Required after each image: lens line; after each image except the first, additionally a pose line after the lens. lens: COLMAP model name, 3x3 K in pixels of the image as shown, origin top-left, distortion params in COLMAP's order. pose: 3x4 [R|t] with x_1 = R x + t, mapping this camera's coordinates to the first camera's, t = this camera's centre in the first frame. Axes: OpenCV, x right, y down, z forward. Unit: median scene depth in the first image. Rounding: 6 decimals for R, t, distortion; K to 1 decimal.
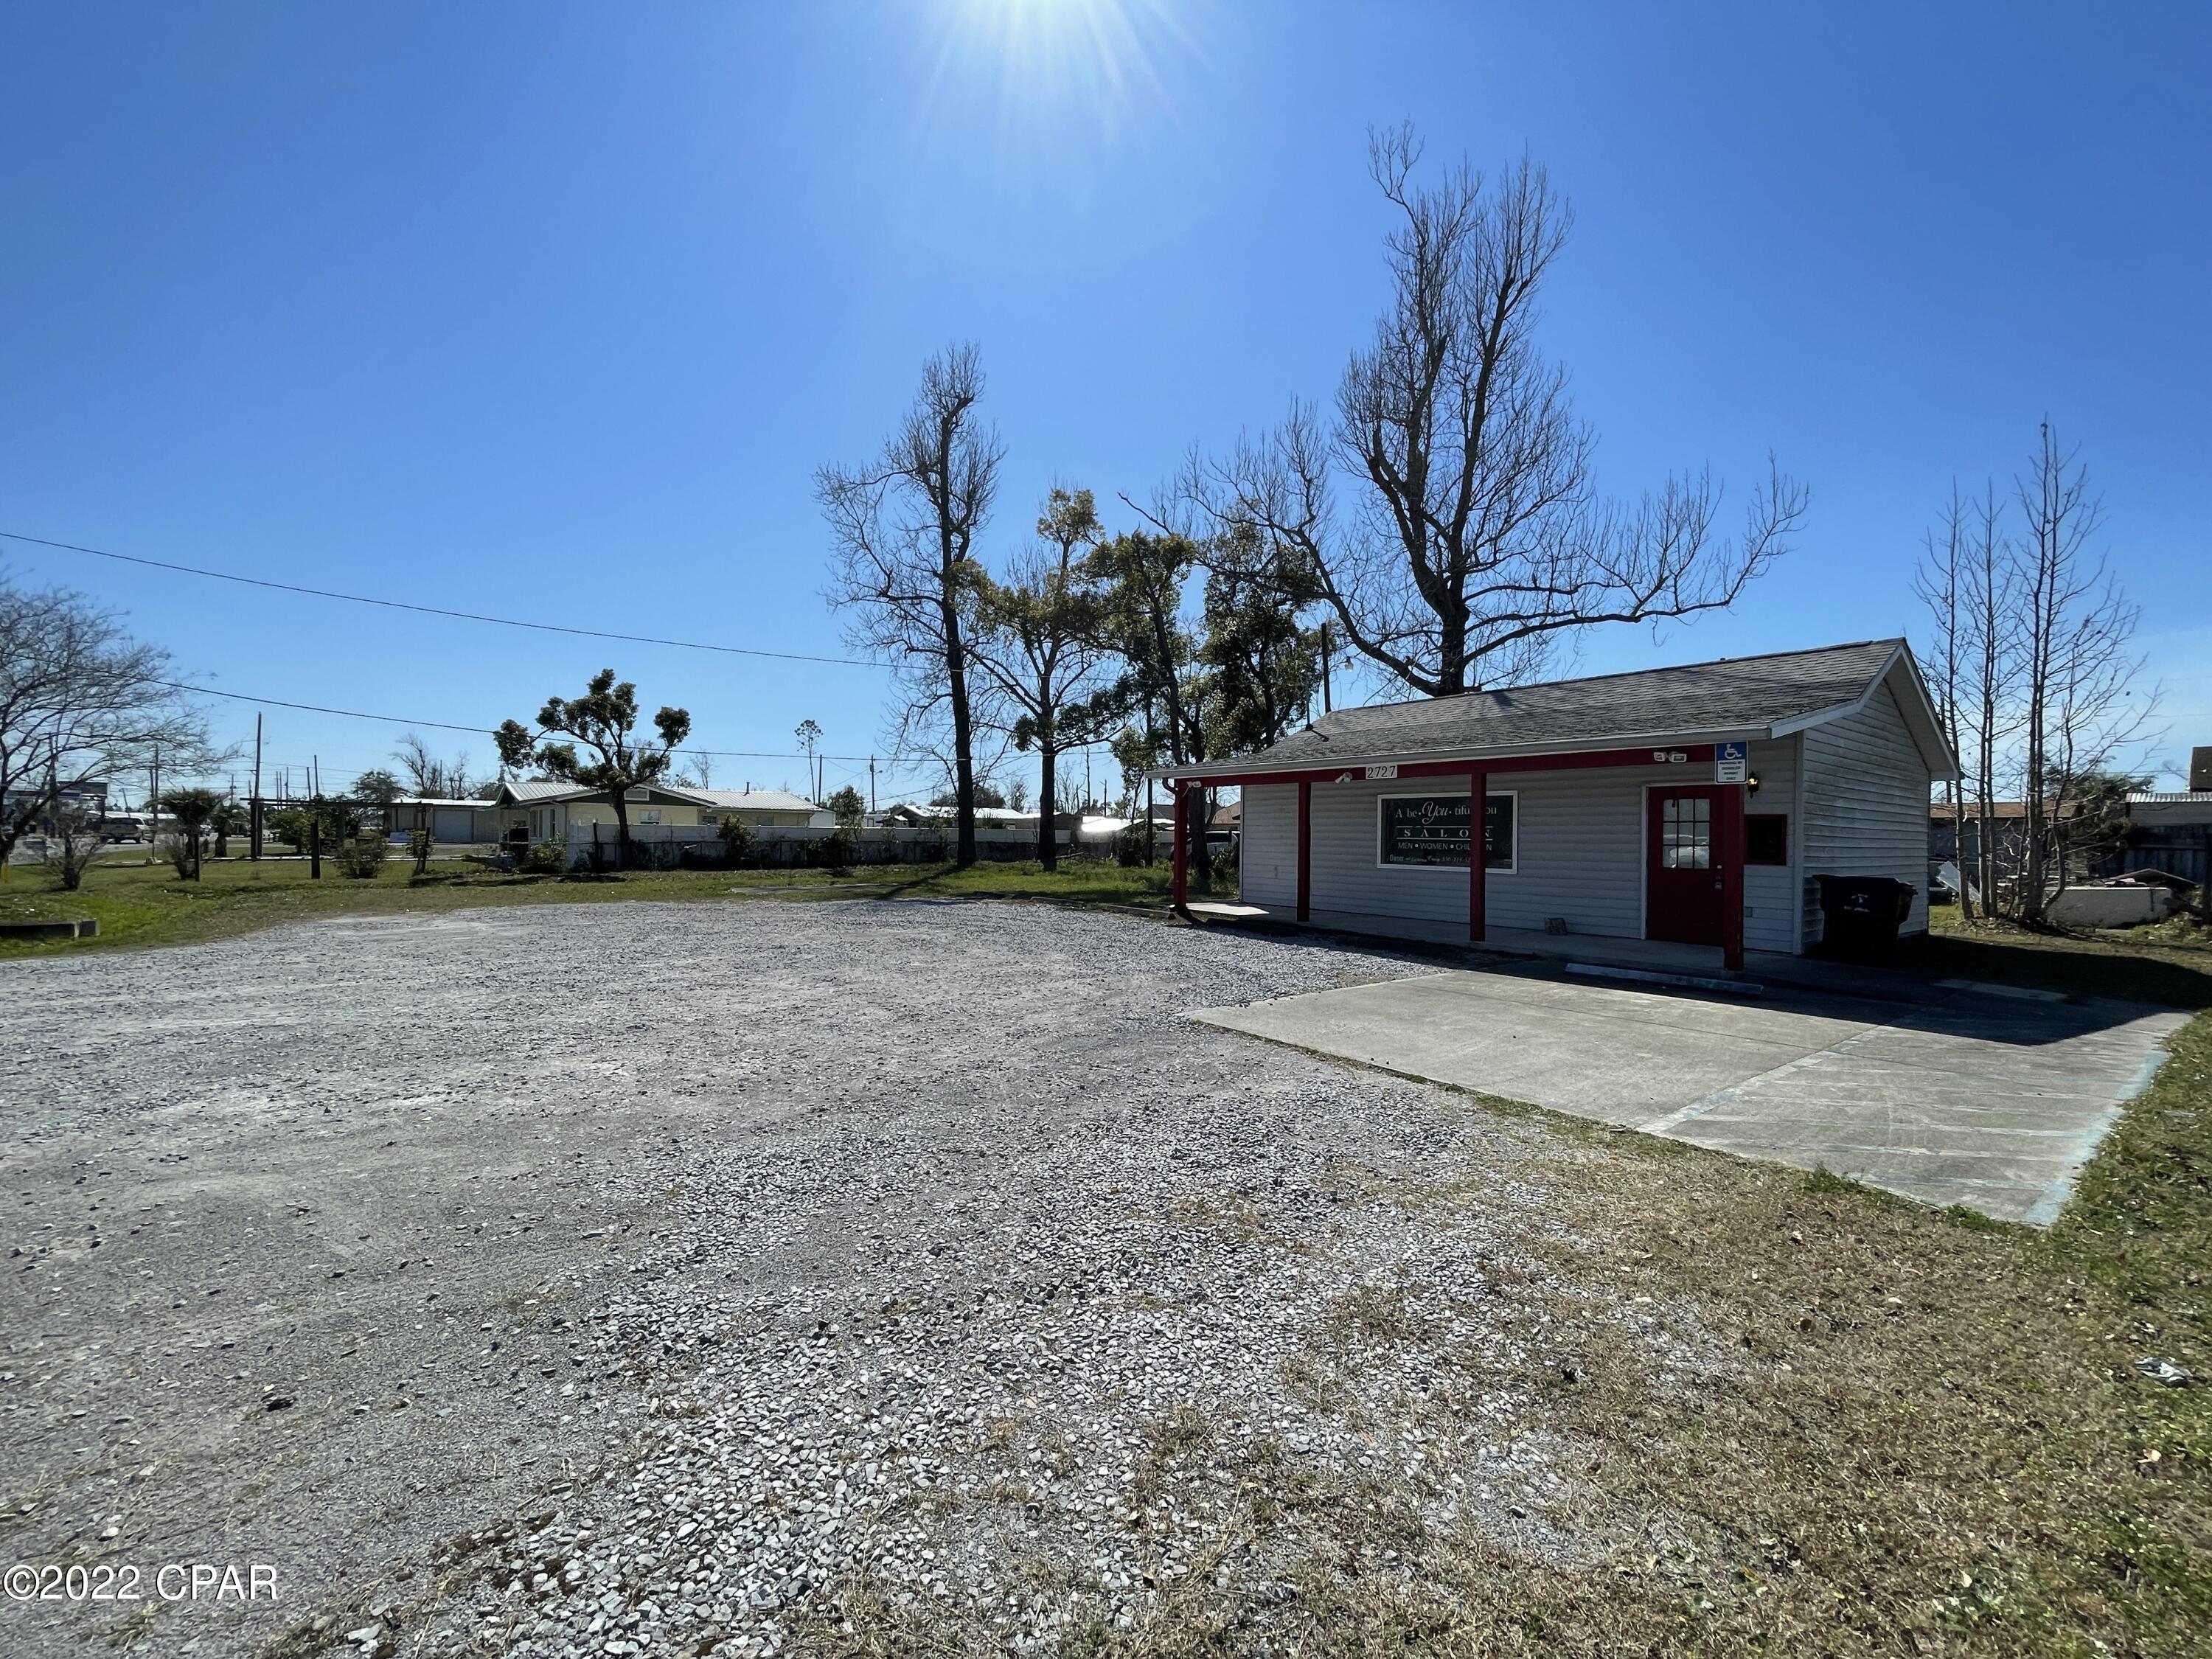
lens RADIAL K [[893.3, 0, 1106.8], [0, 893.3, 831.4], [0, 0, 1]] dist [0.000377, -0.001170]
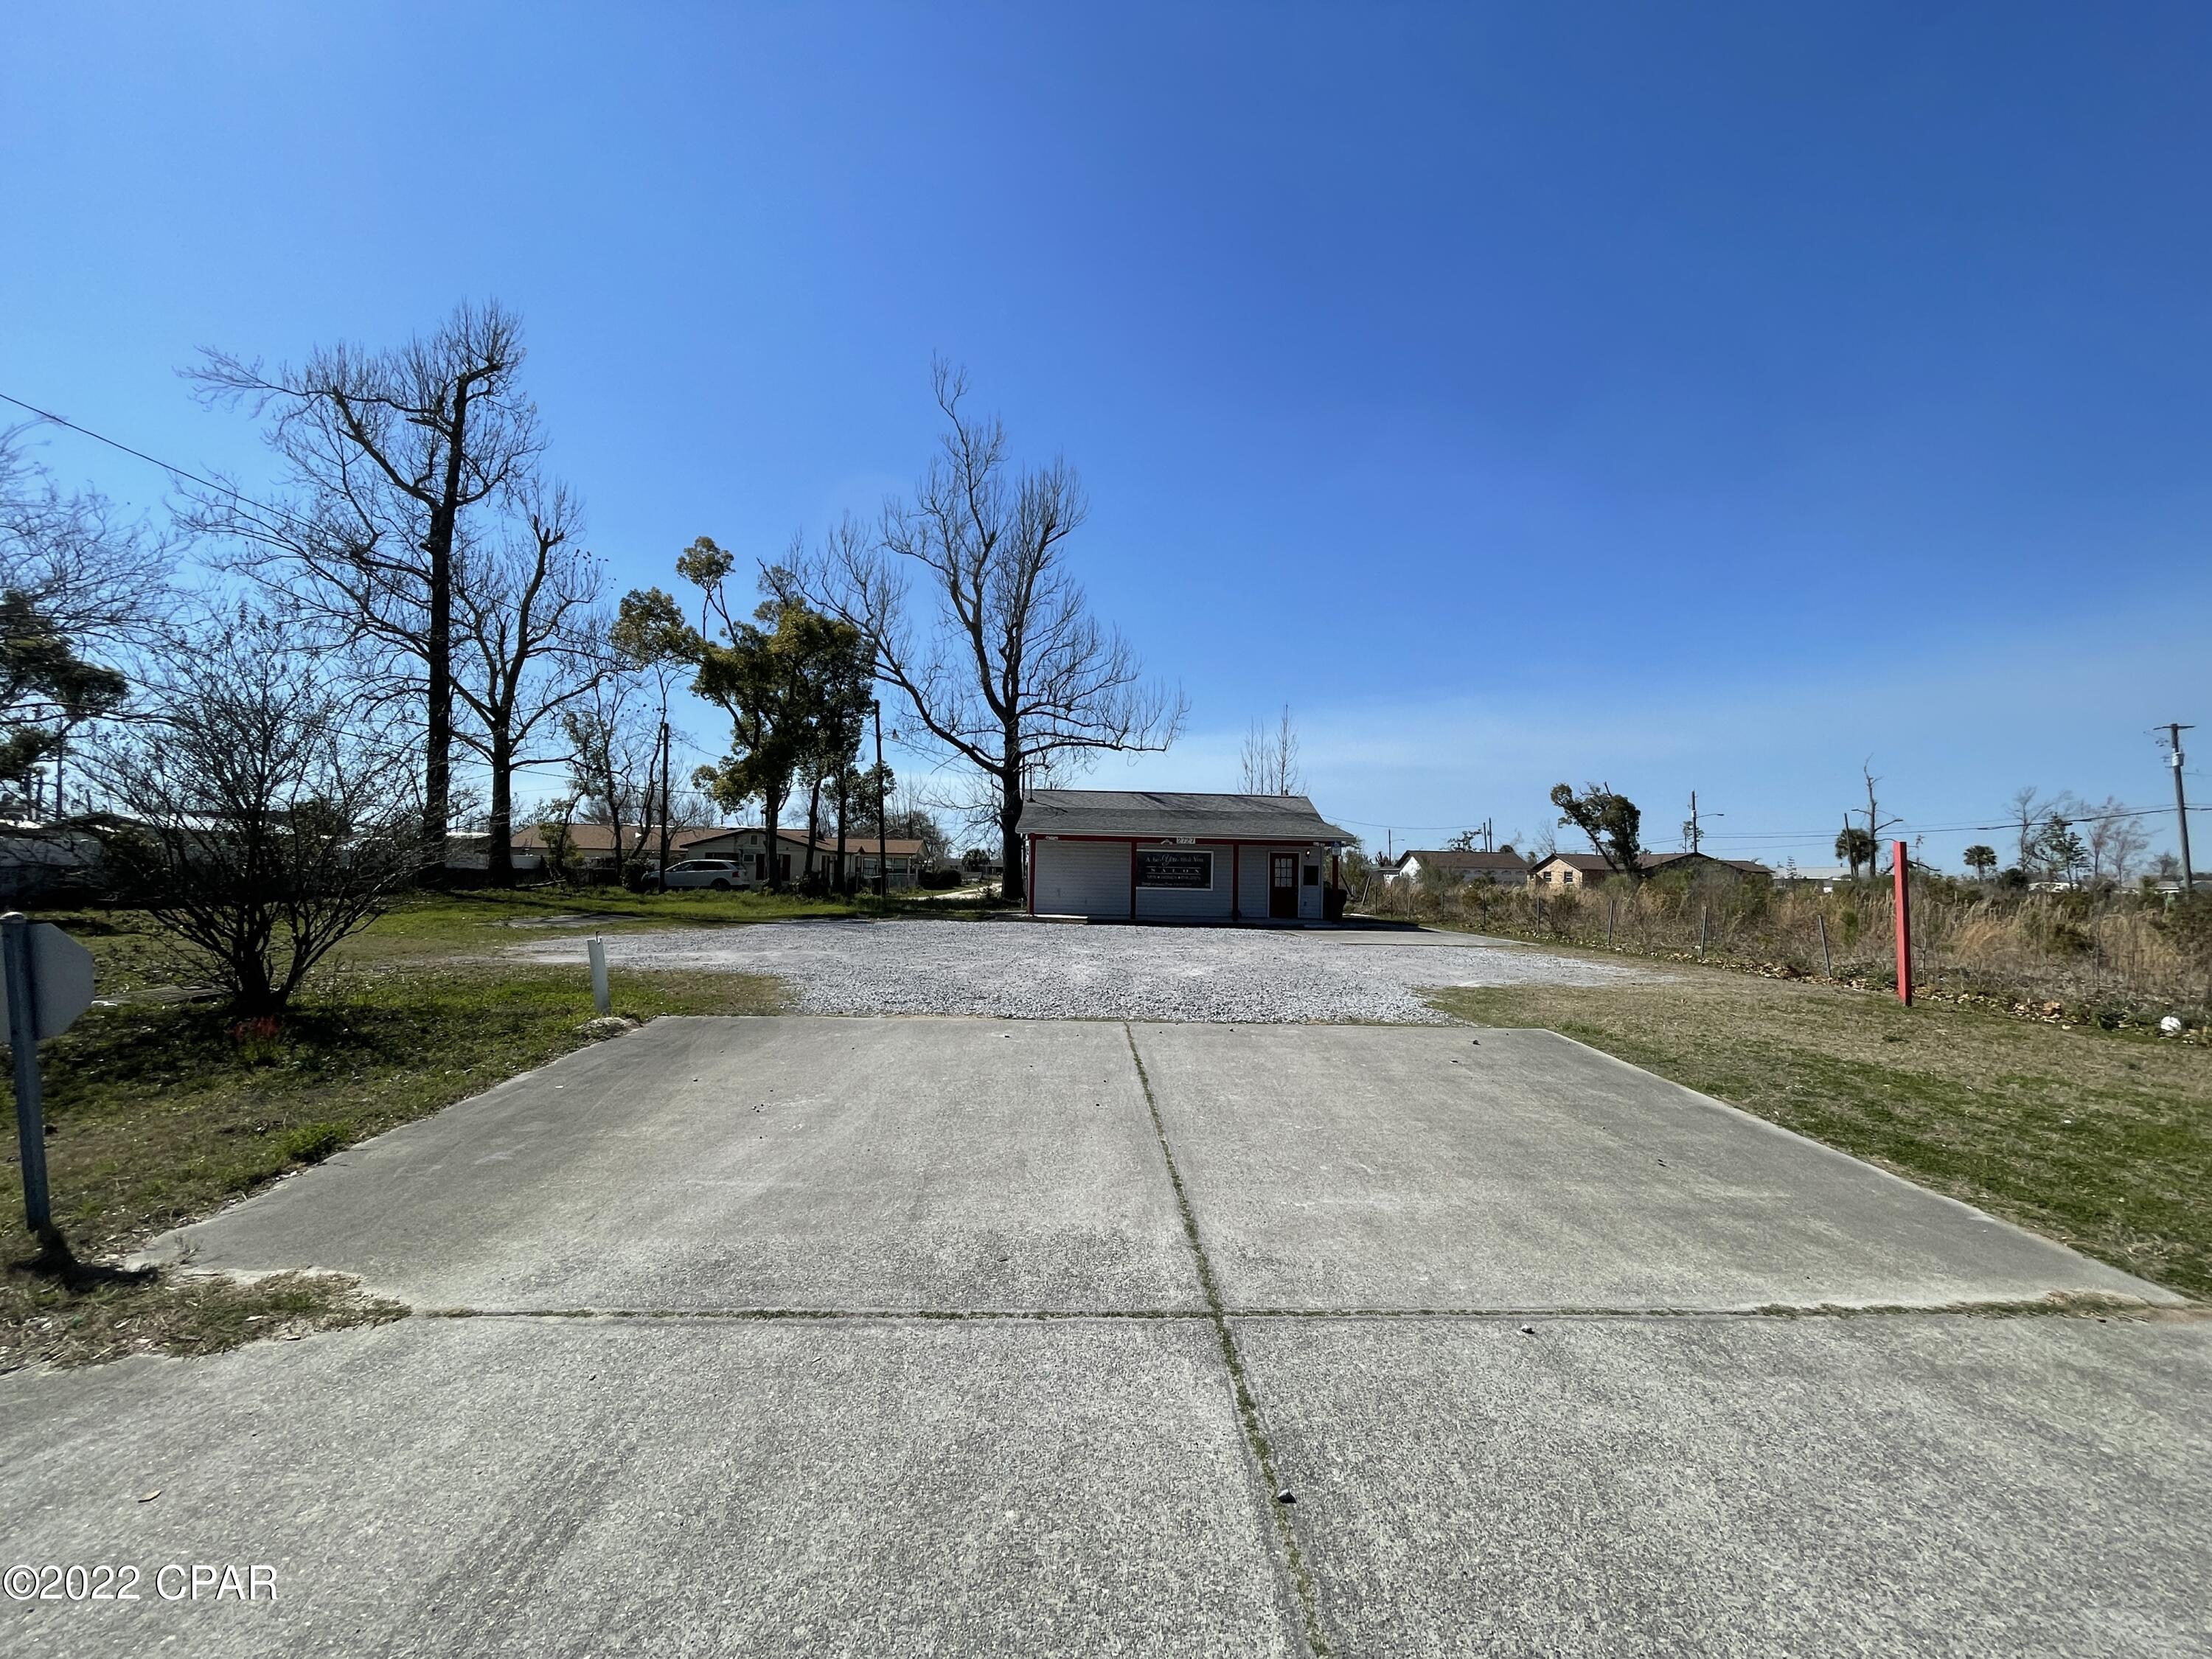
lens RADIAL K [[893.3, 0, 1101.8], [0, 893.3, 835.2], [0, 0, 1]] dist [0.000377, -0.001170]
pose [[0.567704, 0.038497, 0.822332, -0.743339], [-0.018797, 0.999252, -0.033802, -0.003511], [-0.823018, 0.003732, 0.568003, 0.012226]]
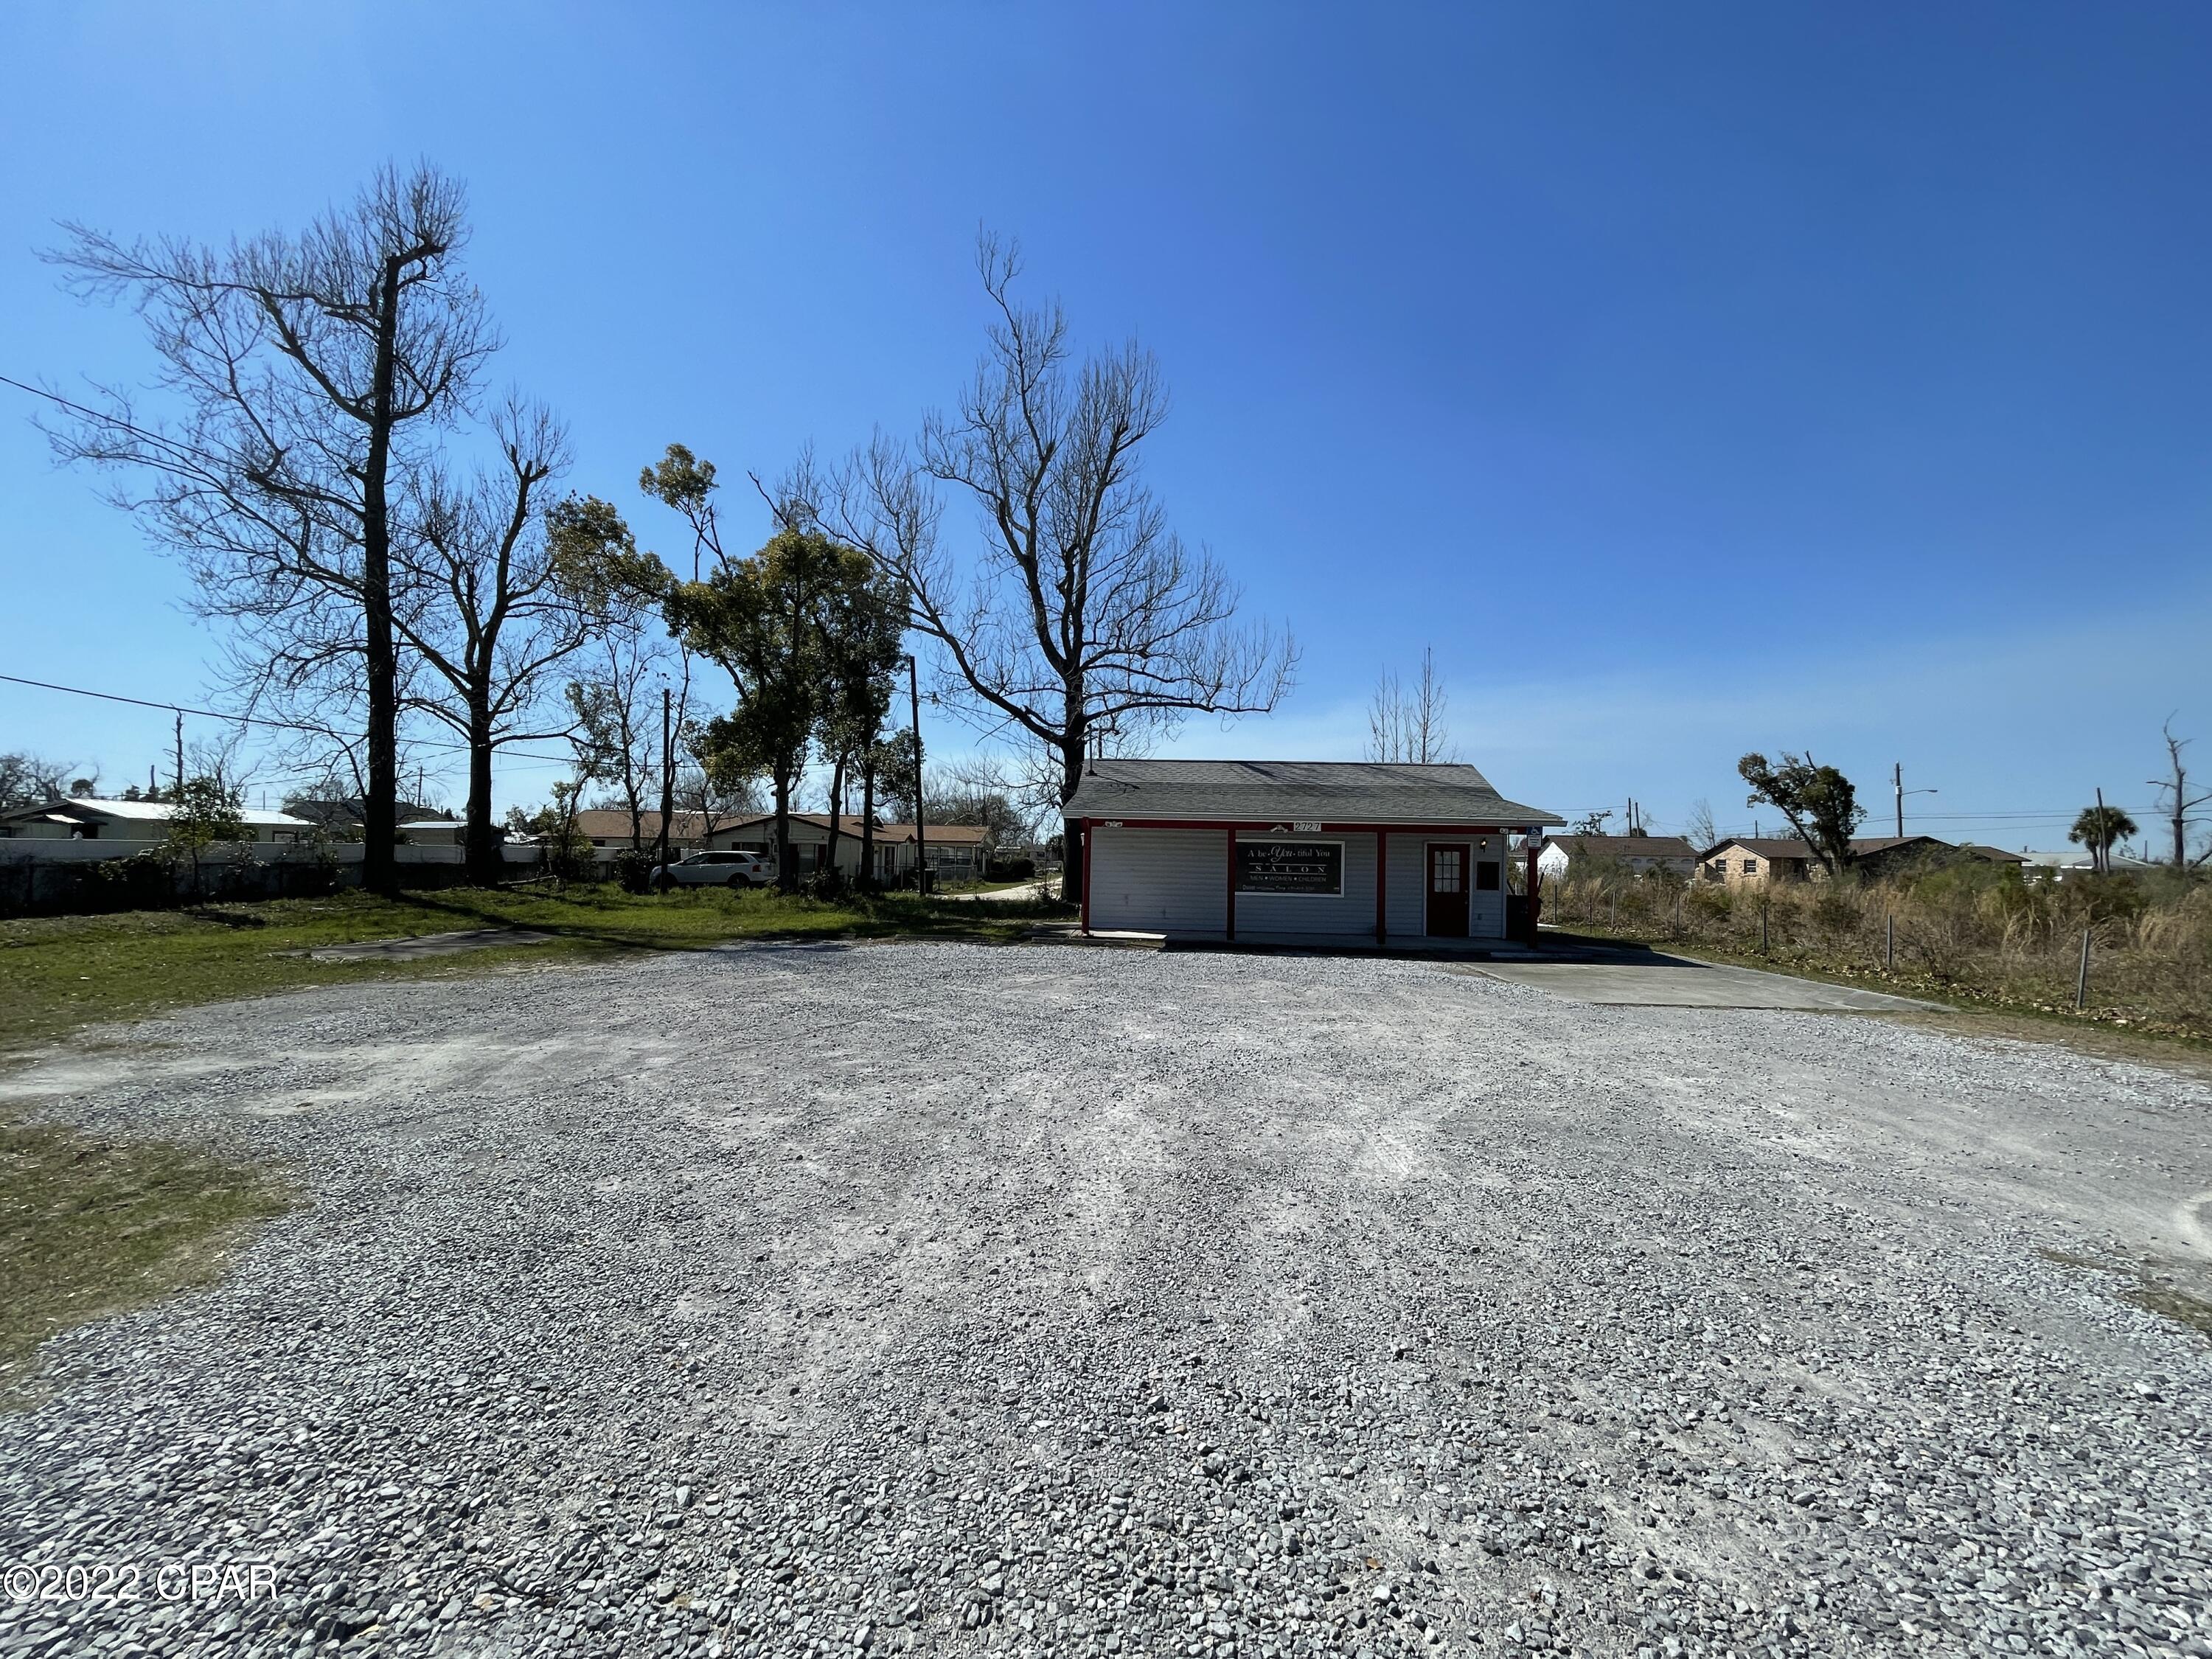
lens RADIAL K [[893.3, 0, 1104.2], [0, 893.3, 833.3], [0, 0, 1]] dist [0.000377, -0.001170]
pose [[0.647897, 0.023516, 0.761365, -0.485753], [-0.016438, 0.999722, -0.016890, -0.014129], [-0.761551, -0.001572, 0.648103, 0.180605]]
